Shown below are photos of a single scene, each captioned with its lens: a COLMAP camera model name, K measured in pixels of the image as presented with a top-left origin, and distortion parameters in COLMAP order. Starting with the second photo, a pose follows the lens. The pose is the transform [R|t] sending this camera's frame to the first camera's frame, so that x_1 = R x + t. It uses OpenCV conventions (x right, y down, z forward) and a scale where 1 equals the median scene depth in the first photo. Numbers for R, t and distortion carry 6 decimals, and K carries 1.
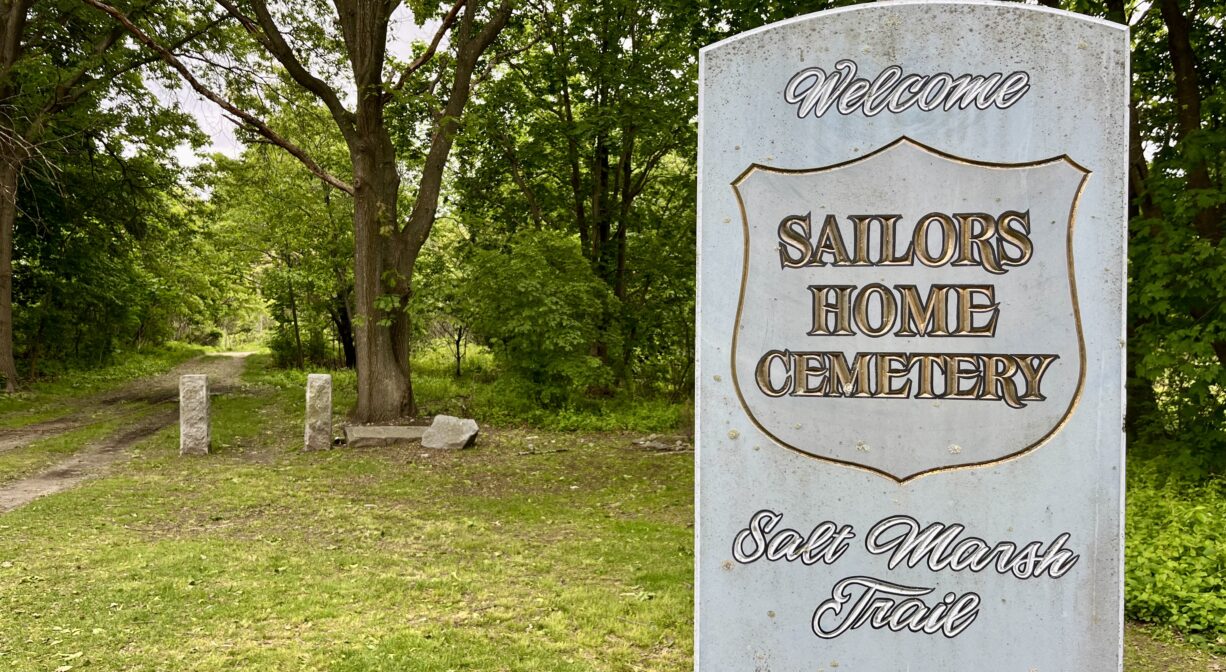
lens RADIAL K [[818.0, 0, 613.0], [0, 818.0, 336.0], [0, 0, 1]] dist [0.000451, -0.054952]
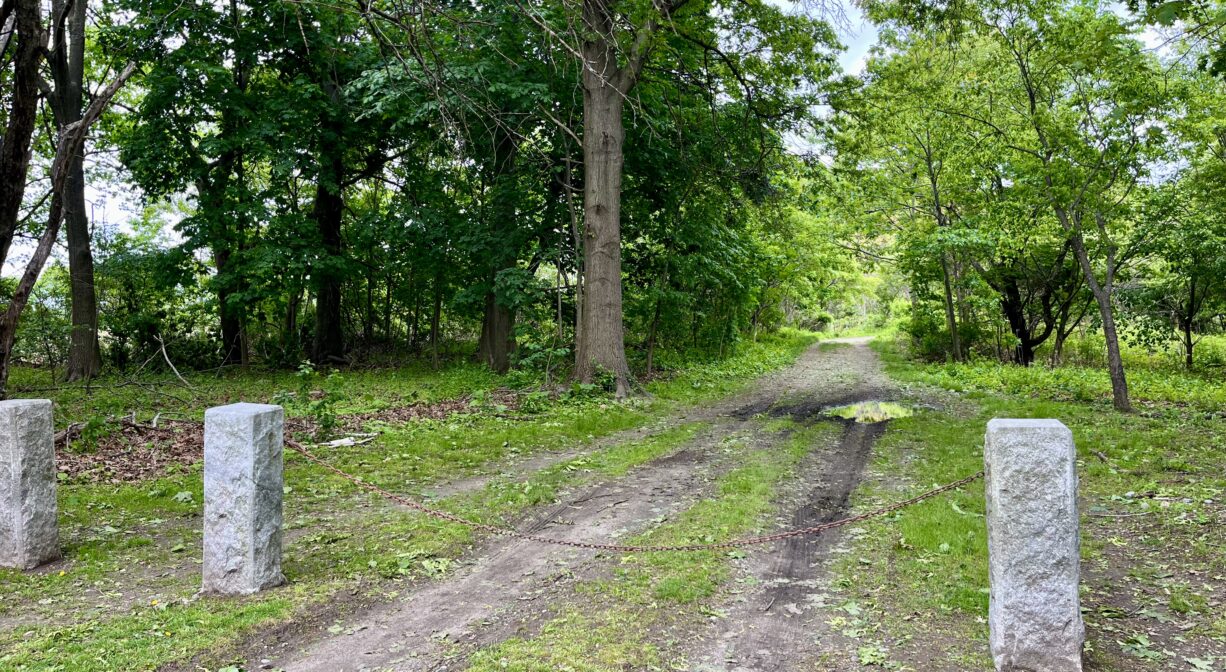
lens RADIAL K [[818.0, 0, 613.0], [0, 818.0, 336.0], [0, 0, 1]] dist [0.000451, -0.054952]
pose [[0.777581, -0.007627, -0.628737, -0.184390], [0.019627, 0.999734, 0.012146, 0.002358], [0.628476, -0.021784, 0.777524, 0.269803]]
